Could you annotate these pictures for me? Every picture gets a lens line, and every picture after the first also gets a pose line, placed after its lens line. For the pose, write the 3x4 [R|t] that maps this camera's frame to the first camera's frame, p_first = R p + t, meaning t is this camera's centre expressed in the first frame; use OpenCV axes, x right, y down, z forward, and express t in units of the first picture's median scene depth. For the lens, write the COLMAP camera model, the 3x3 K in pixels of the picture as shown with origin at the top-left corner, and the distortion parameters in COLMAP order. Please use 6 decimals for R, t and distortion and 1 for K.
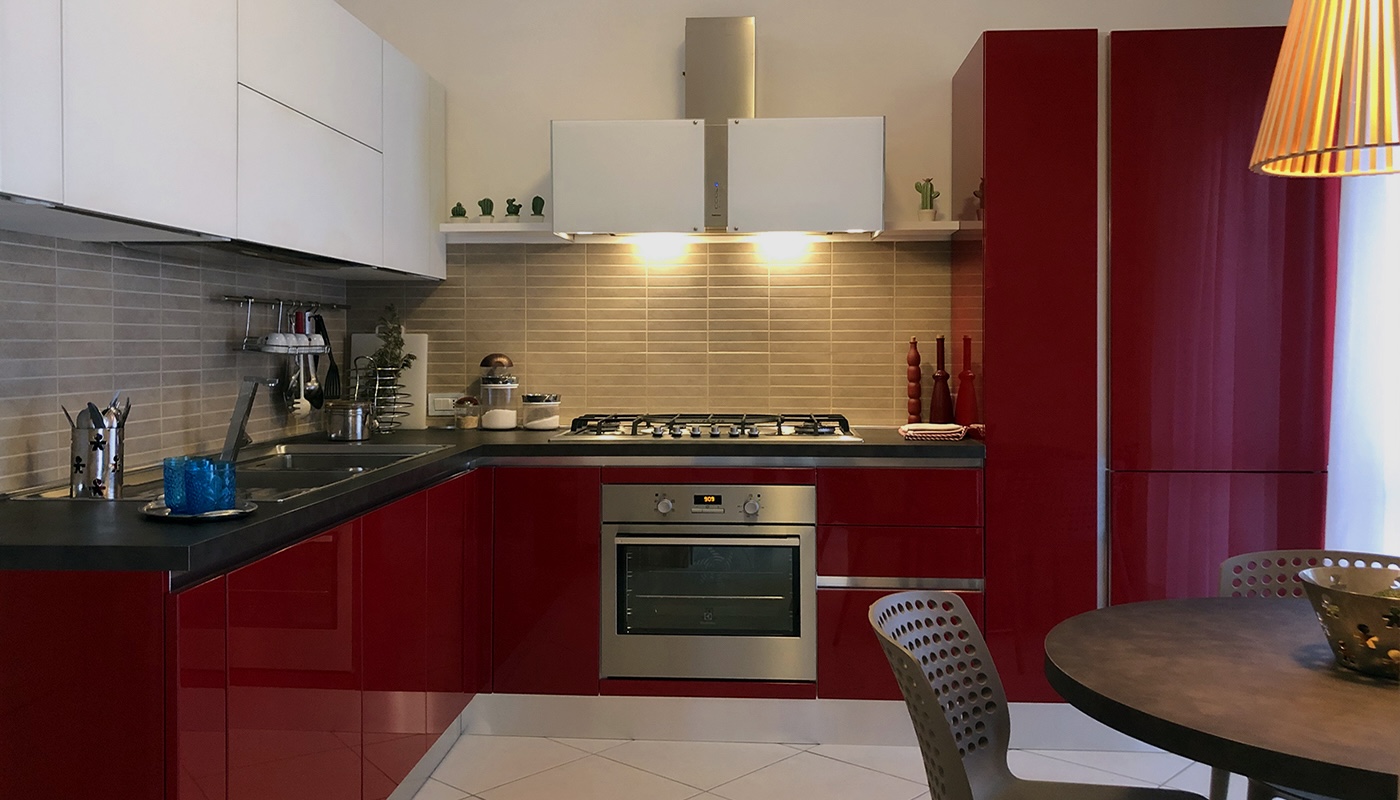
lens RADIAL K [[1155.3, 0, 709.7], [0, 1155.3, 395.3], [0, 0, 1]] dist [0.004397, -0.018034]
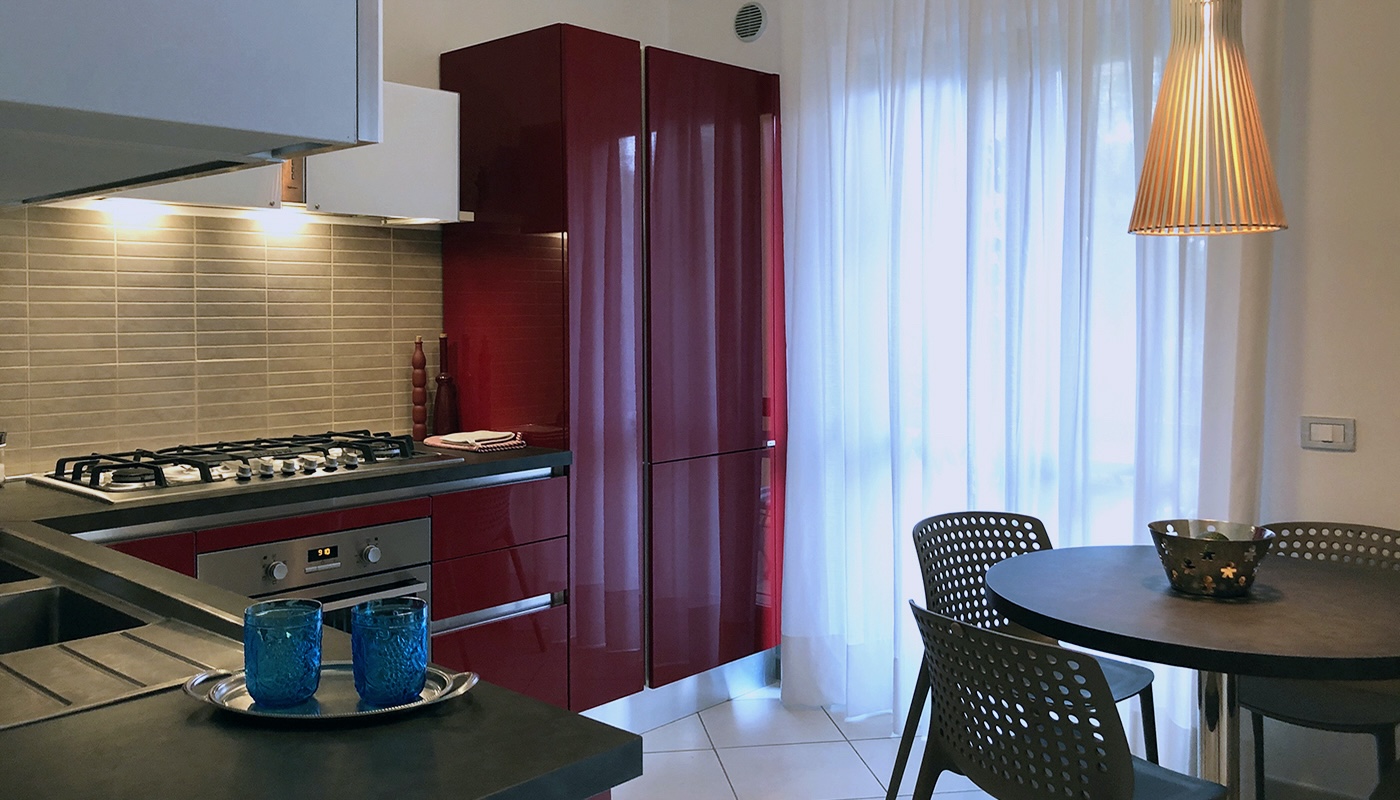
lens RADIAL K [[1155.3, 0, 708.0], [0, 1155.3, 391.4], [0, 0, 1]] dist [0.004397, -0.018034]
pose [[0.616422, -0.052205, 0.785683, -0.389390], [0.034635, 0.998632, 0.039181, -0.035241], [-0.786654, 0.003060, 0.617387, 0.270382]]
